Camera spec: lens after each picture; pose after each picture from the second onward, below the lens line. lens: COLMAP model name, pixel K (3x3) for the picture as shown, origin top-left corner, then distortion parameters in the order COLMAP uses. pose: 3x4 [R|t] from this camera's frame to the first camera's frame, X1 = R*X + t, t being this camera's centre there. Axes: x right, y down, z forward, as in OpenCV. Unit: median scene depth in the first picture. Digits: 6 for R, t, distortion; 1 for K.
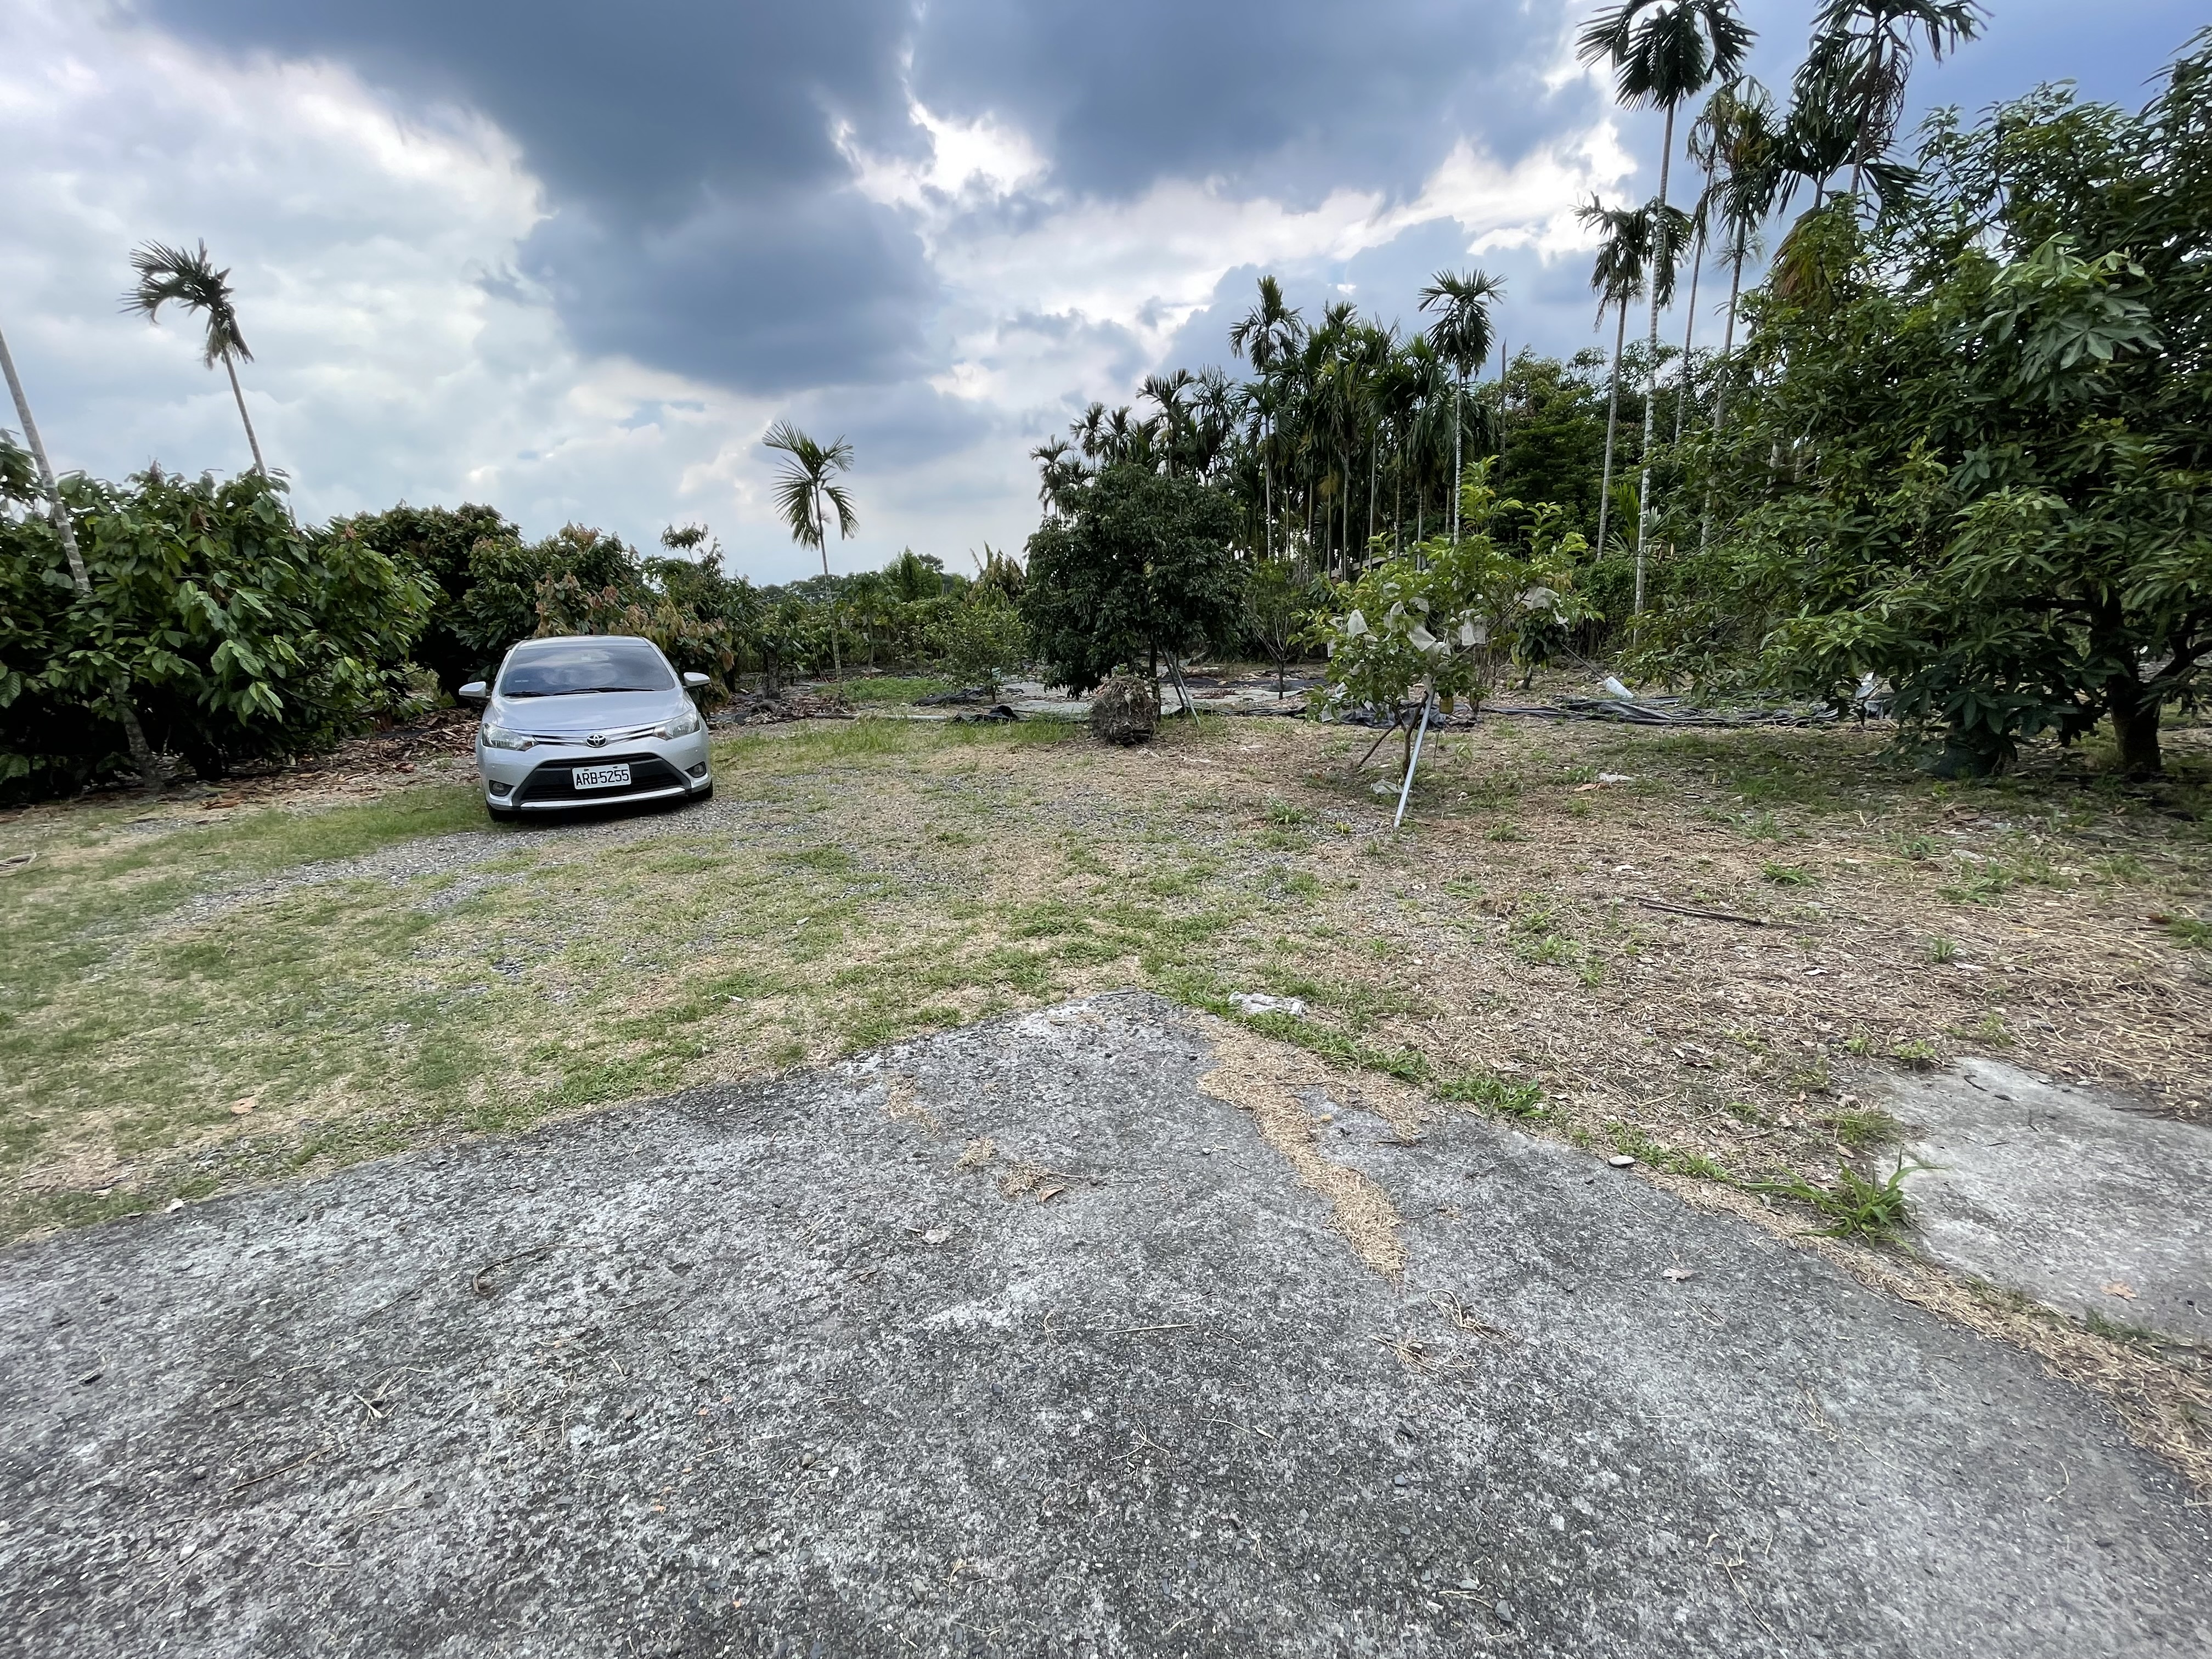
lens RADIAL K [[898.4, 0, 1099.1], [0, 898.4, 832.9], [0, 0, 1]] dist [-0.001858, 0.001194]
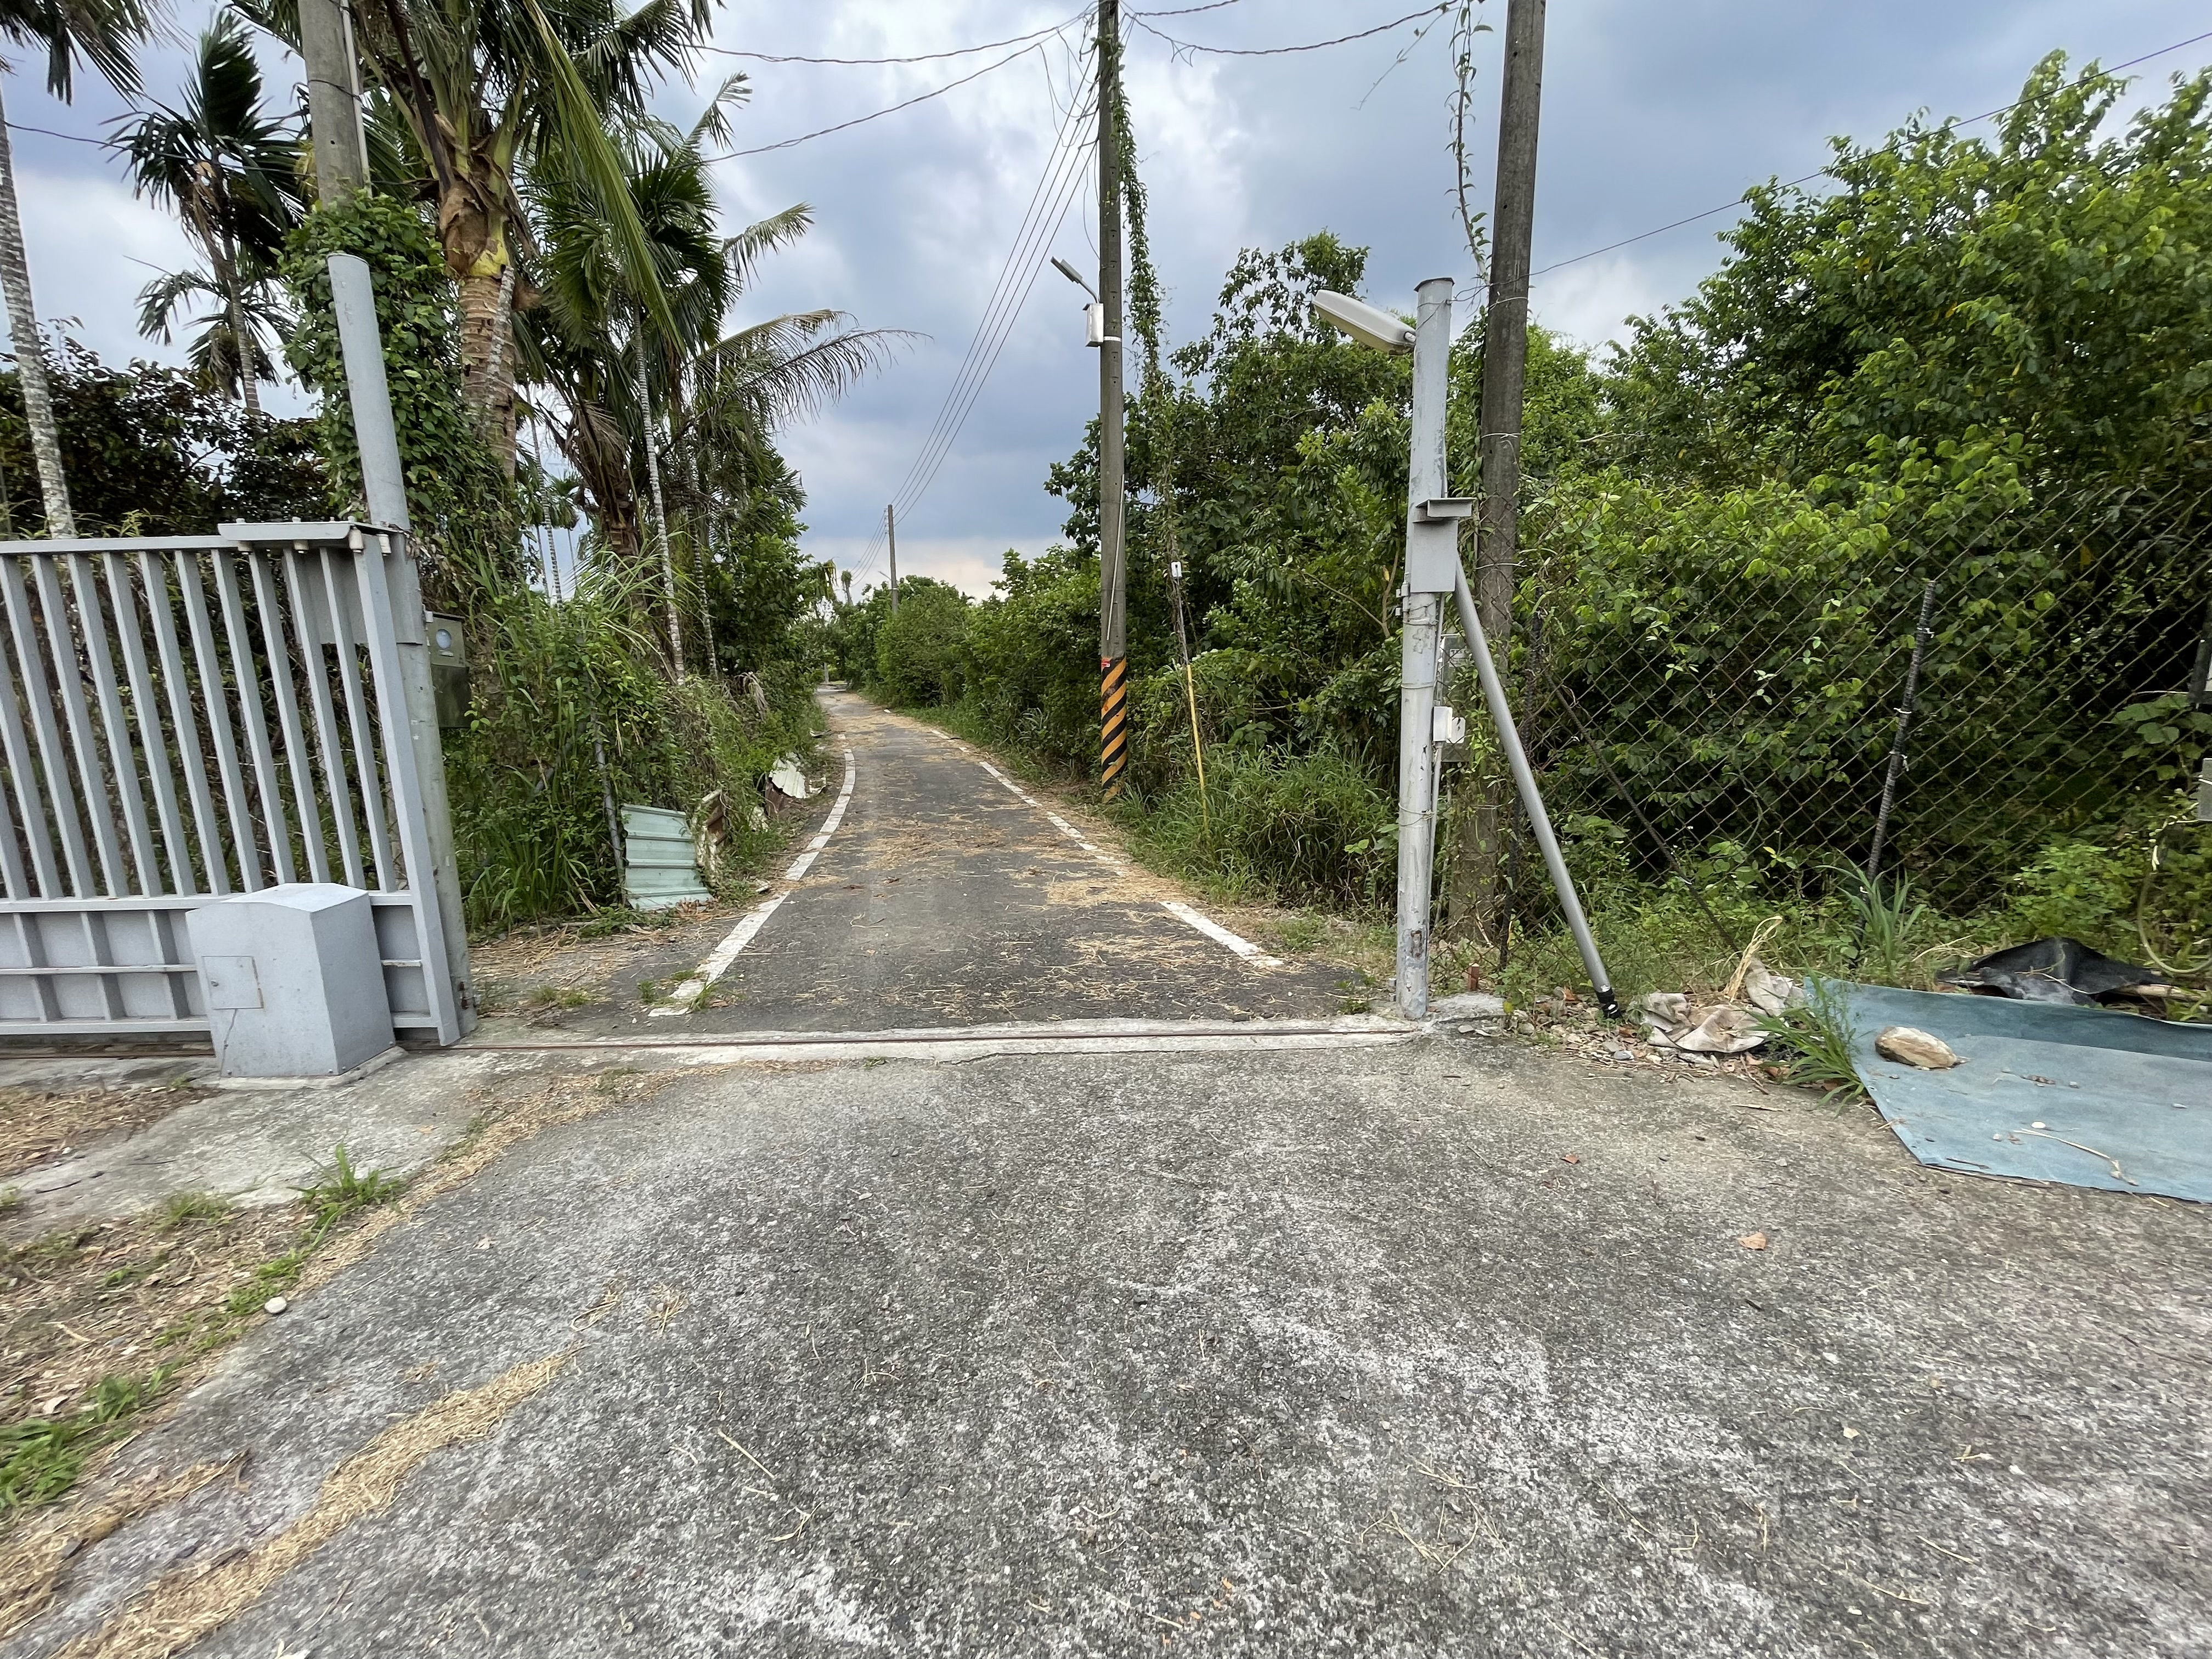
lens RADIAL K [[898.4, 0, 1099.1], [0, 898.4, 832.9], [0, 0, 1]] dist [-0.001858, 0.001194]
pose [[-0.761808, -0.065368, 0.644497, -0.910876], [0.202206, 0.921191, 0.332444, -0.315109], [-0.615436, 0.383580, -0.688553, 1.377216]]
